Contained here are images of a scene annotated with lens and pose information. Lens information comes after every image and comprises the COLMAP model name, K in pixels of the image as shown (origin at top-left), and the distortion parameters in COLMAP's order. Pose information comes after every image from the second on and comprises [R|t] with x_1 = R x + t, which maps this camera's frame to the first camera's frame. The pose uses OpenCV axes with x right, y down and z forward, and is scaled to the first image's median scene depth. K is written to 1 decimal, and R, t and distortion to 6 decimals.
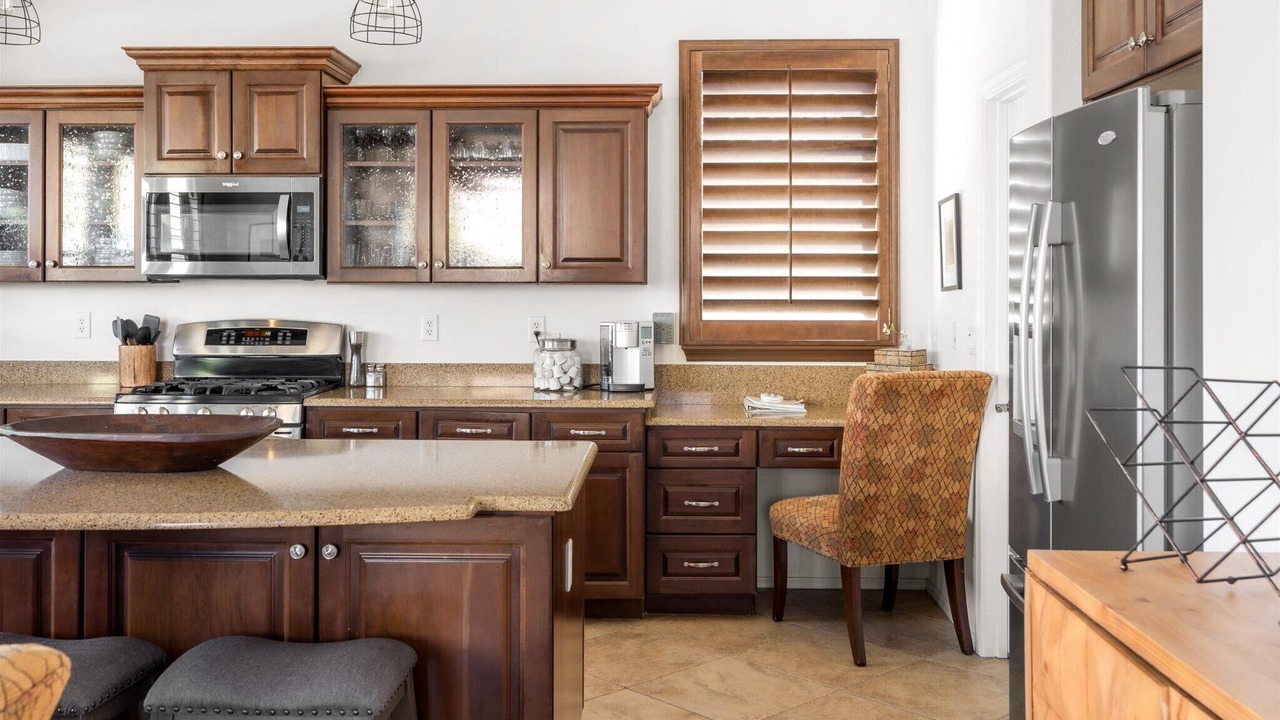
lens RADIAL K [[1206.8, 0, 644.3], [0, 1206.8, 272.5], [0, 0, 1]] dist [-0.001450, 0.001192]
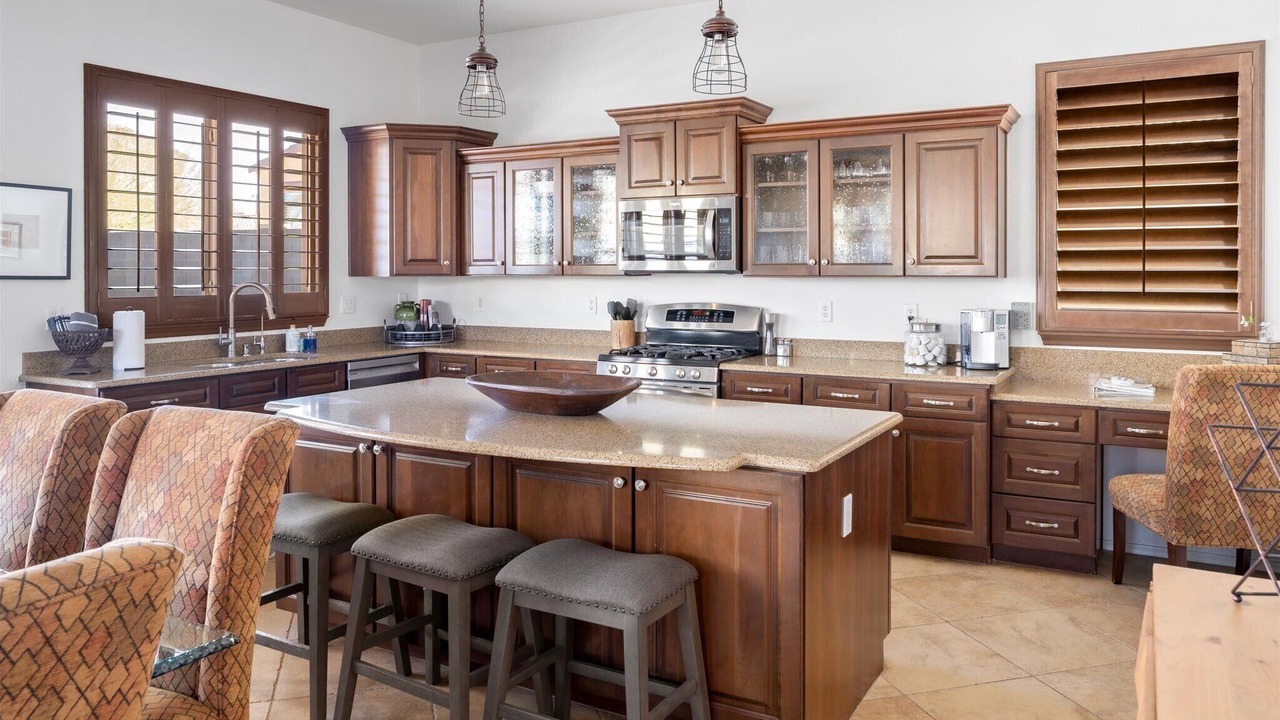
lens RADIAL K [[922.1, 0, 647.3], [0, 922.1, 277.5], [0, 0, 1]] dist [-0.034008, 0.029307]
pose [[0.884293, 0.001719, -0.466929, 0.115500], [0.005925, 0.999871, 0.014903, -0.005800], [0.466895, -0.015946, 0.884169, 0.062261]]
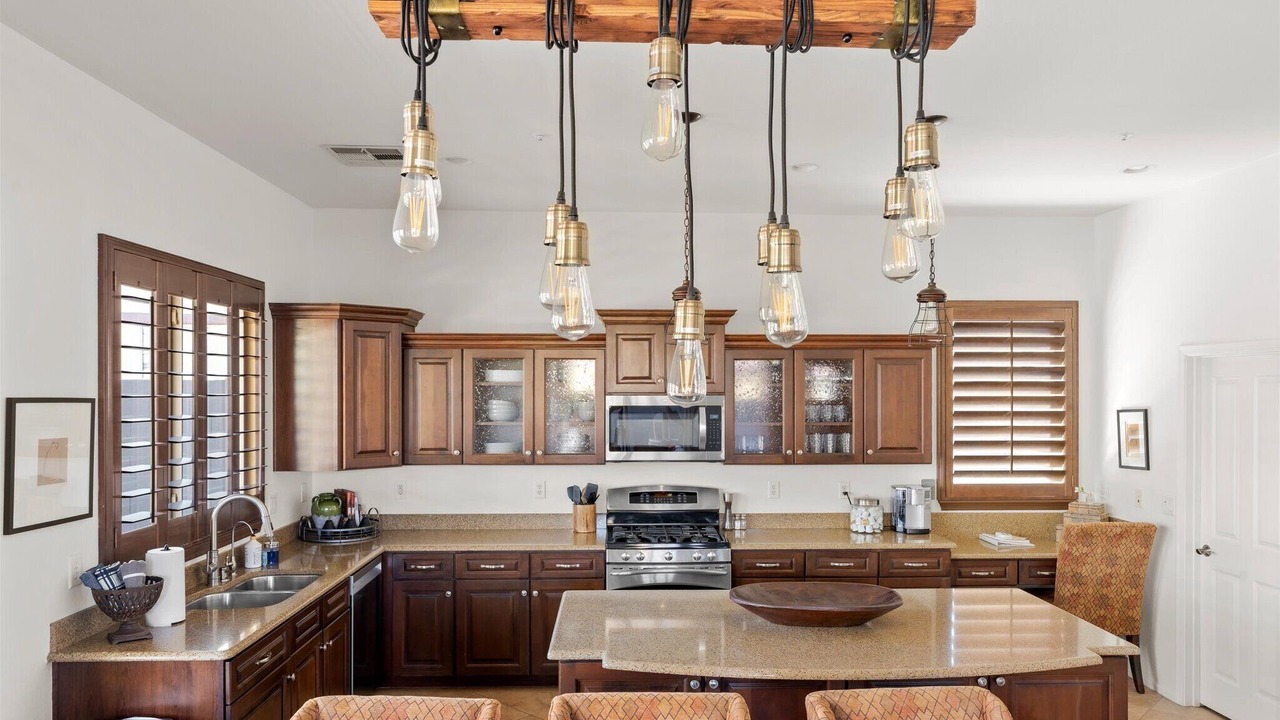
lens RADIAL K [[883.0, 0, 640.1], [0, 883.0, 387.3], [0, 0, 1]] dist [-0.005589, -0.001316]
pose [[0.998206, -0.001444, 0.059860, -0.438447], [0.001033, 0.999976, 0.006896, -0.096170], [-0.059868, -0.006821, 0.998183, -0.096783]]
